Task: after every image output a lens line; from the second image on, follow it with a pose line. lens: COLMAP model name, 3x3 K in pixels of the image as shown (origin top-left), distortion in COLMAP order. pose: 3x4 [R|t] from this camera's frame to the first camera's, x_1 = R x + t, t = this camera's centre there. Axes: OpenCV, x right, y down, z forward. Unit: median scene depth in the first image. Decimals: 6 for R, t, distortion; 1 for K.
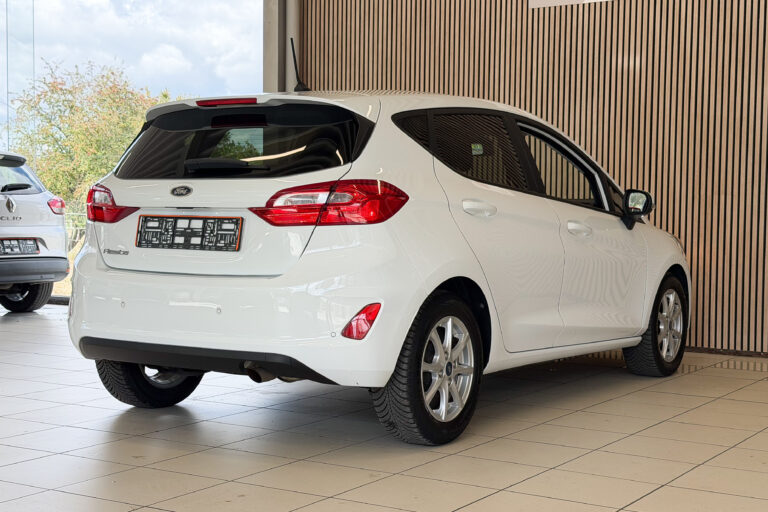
lens RADIAL K [[1149.5, 0, 384.0], [0, 1149.5, 256.0], [0, 0, 1]] dist [0.320402, 0.002742]
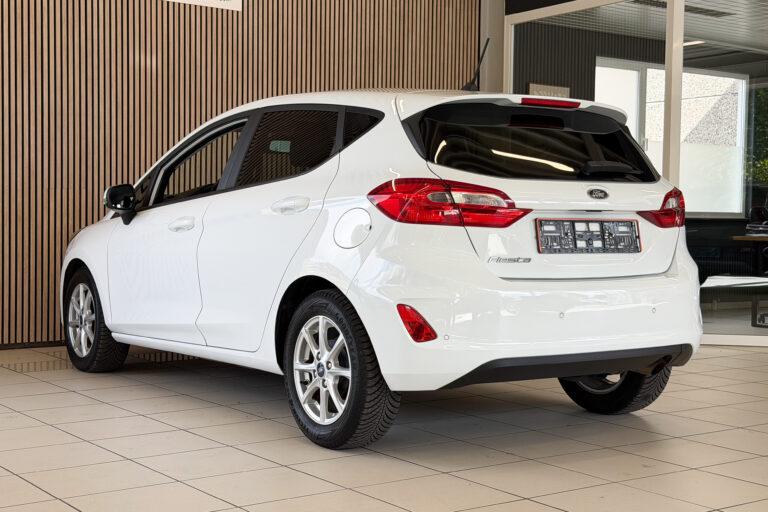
lens RADIAL K [[1132.9, 0, 384.0], [0, 1132.9, 256.0], [0, 0, 1]] dist [0.009050, 0.012704]
pose [[0.375086, -0.038465, 0.926192, -1.111346], [0.027928, 0.999154, 0.030185, -0.036713], [-0.926569, 0.014544, 0.375843, 0.792689]]
